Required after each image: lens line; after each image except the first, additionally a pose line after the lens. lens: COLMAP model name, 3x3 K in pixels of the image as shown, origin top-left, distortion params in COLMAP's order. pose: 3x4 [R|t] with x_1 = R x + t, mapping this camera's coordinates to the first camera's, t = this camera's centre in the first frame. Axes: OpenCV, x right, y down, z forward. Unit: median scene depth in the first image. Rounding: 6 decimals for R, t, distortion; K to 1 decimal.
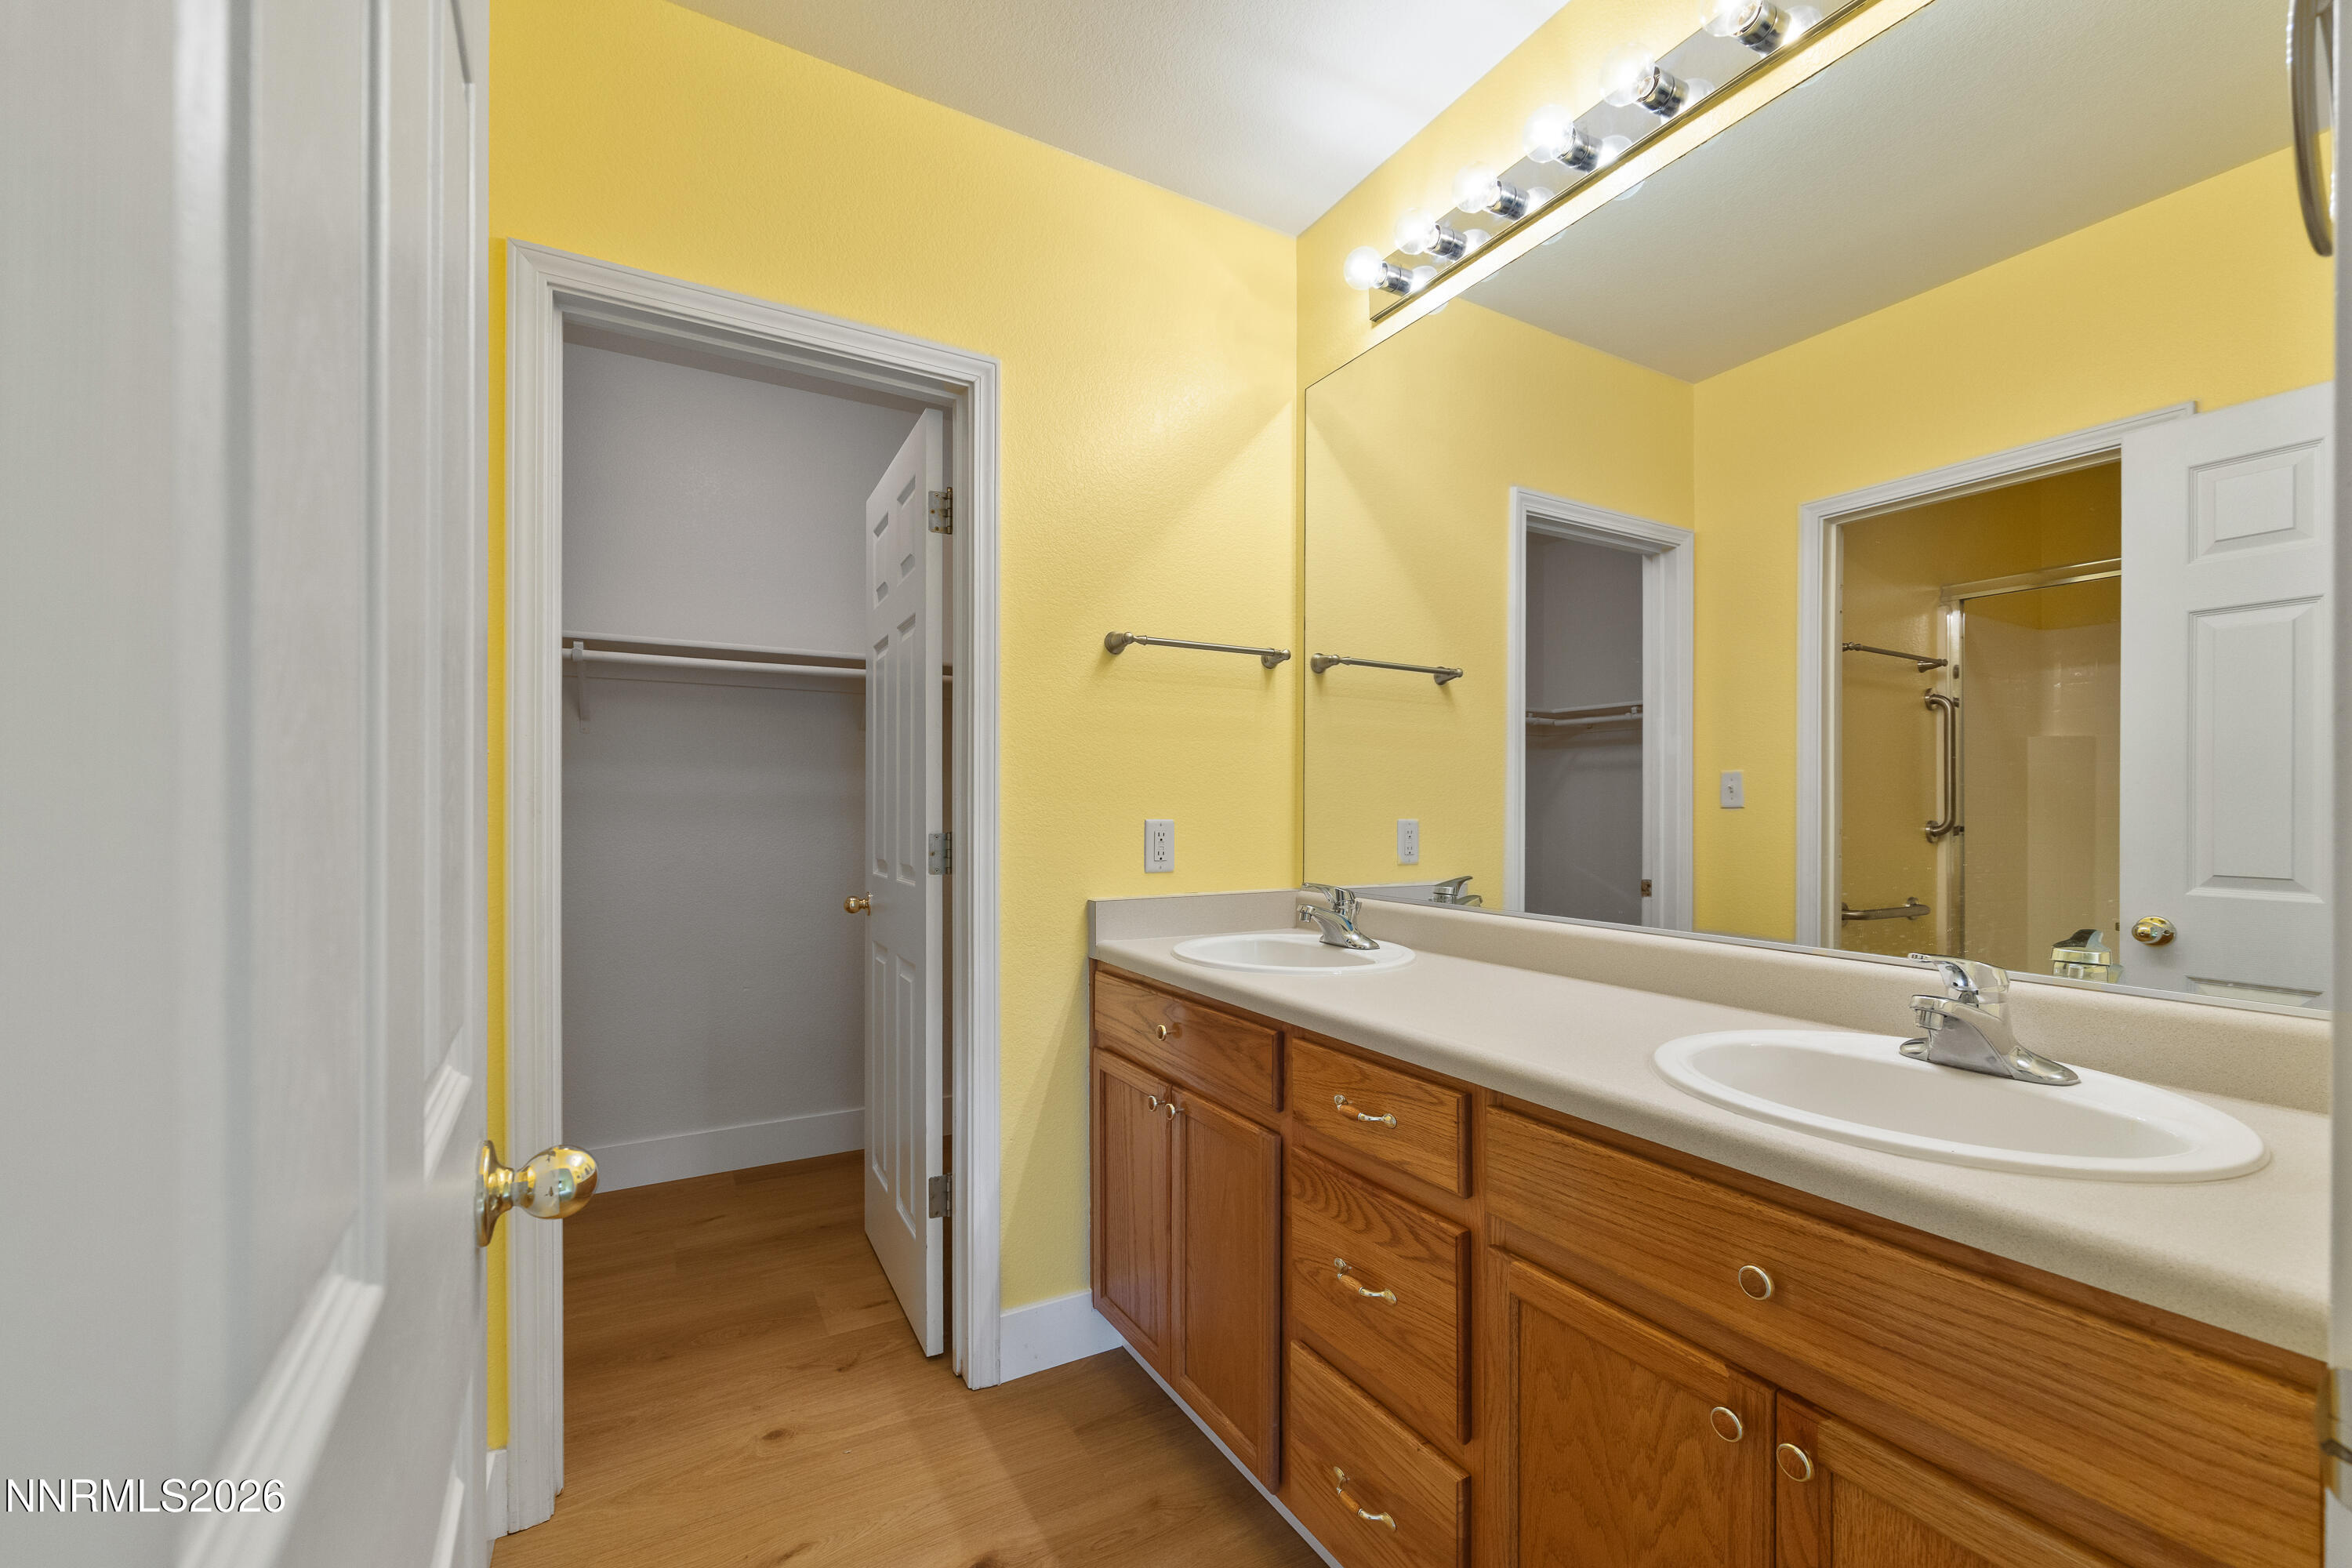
lens RADIAL K [[955.9, 0, 1182.8], [0, 955.9, 793.4], [0, 0, 1]] dist [-0.001556, 0.000657]
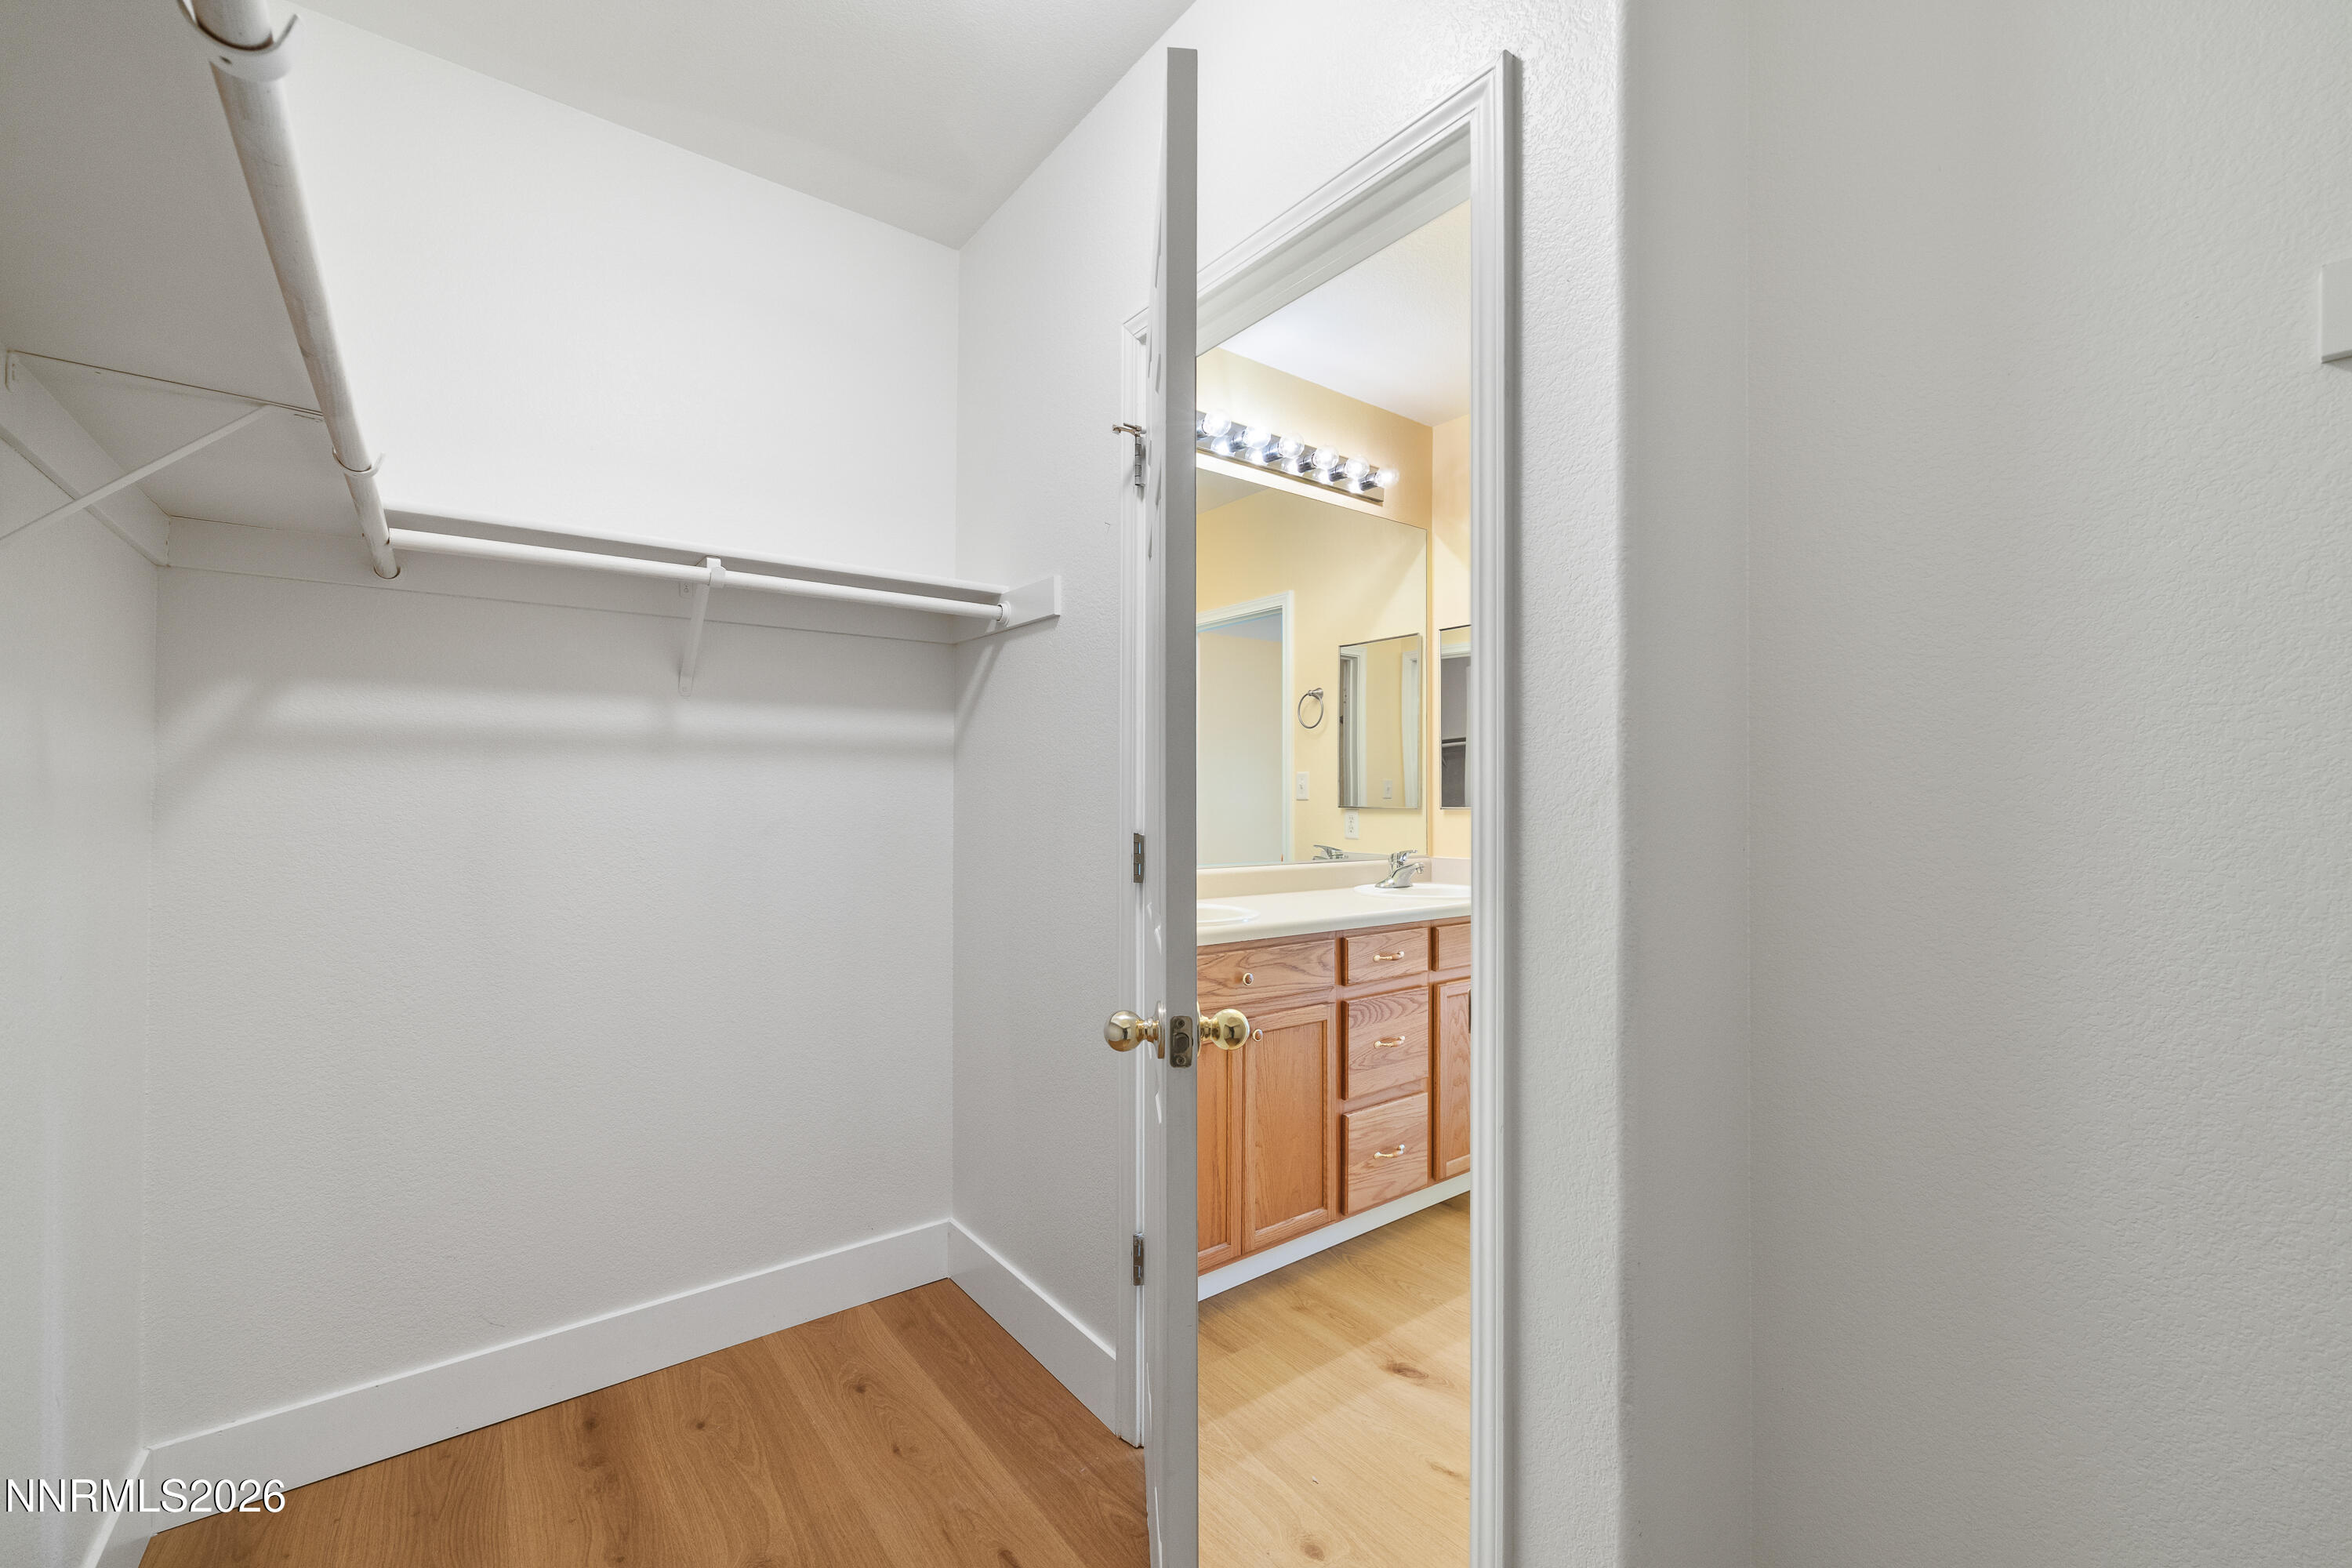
lens RADIAL K [[955.9, 0, 1192.2], [0, 955.9, 783.3], [0, 0, 1]] dist [-0.001556, 0.000657]
pose [[-0.138074, 0.006574, 0.990400, -1.560897], [-0.021613, 0.999720, -0.009649, 0.004269], [-0.990186, -0.022738, -0.137893, 1.542540]]
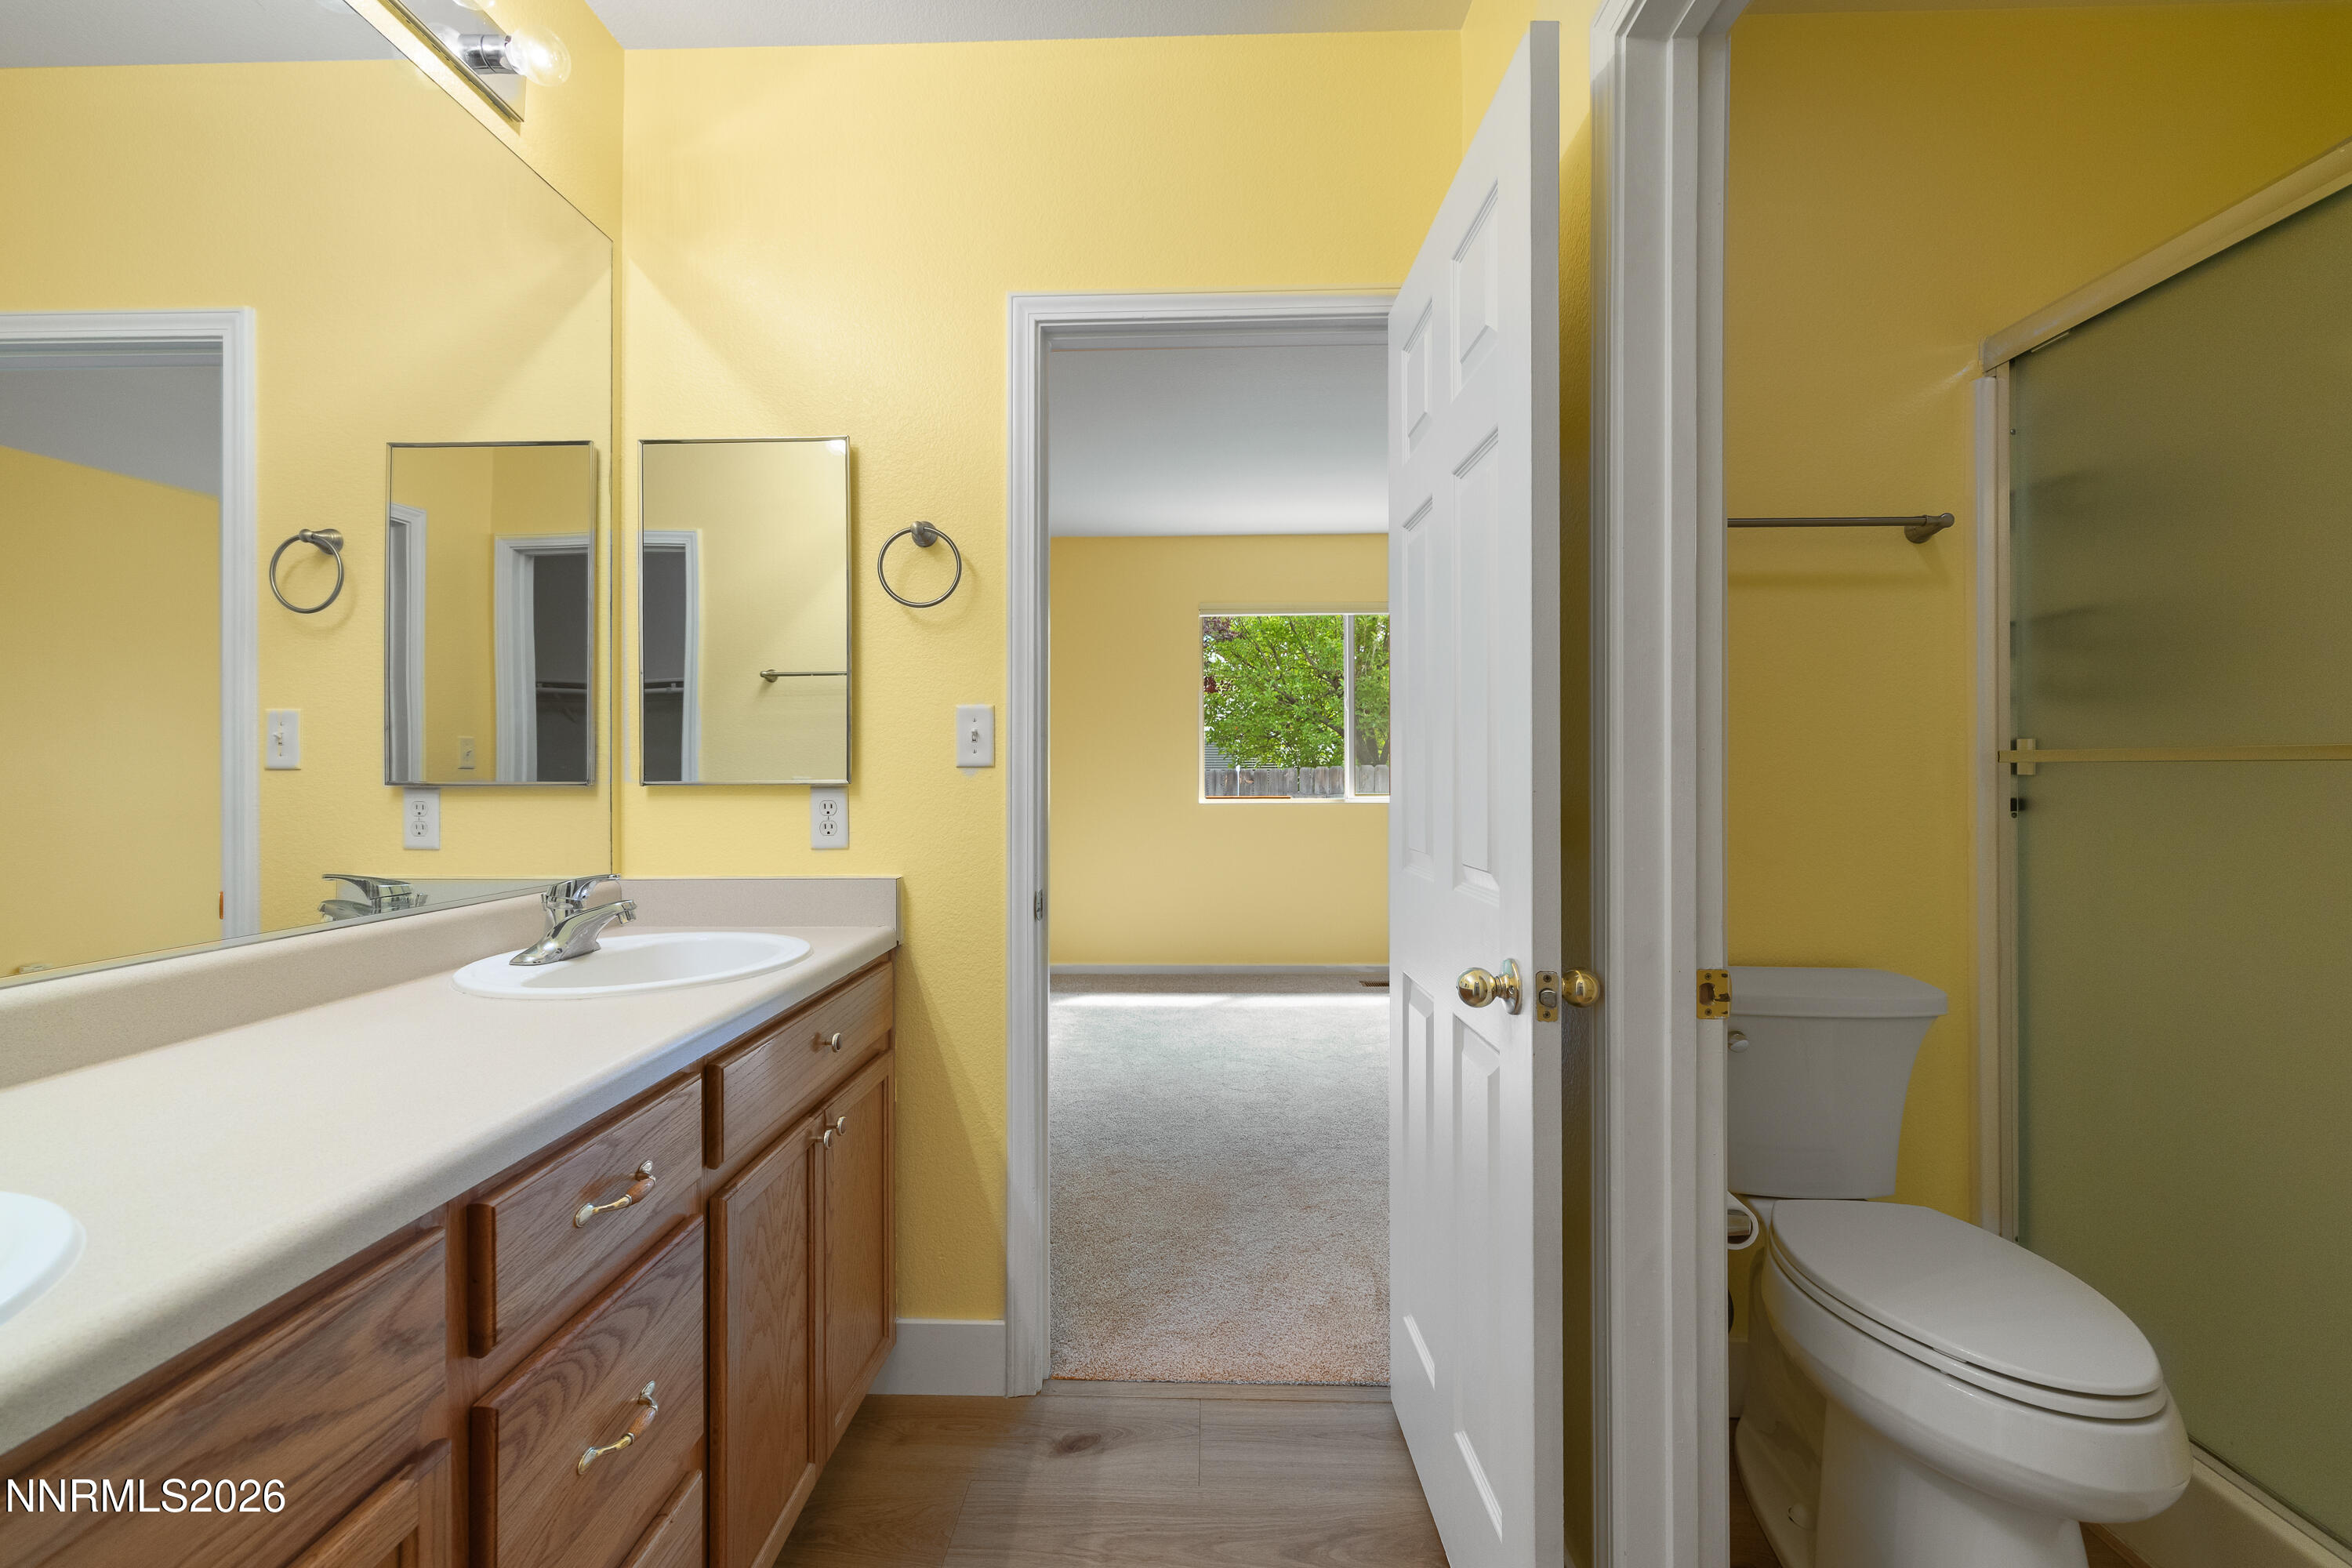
lens RADIAL K [[955.9, 0, 1168.4], [0, 955.9, 766.6], [0, 0, 1]] dist [-0.001556, 0.000657]
pose [[-0.844982, -0.003840, 0.534781, -0.498707], [-0.012883, 0.999830, -0.013176, 0.015851], [-0.534640, -0.018023, -0.844888, 1.277545]]
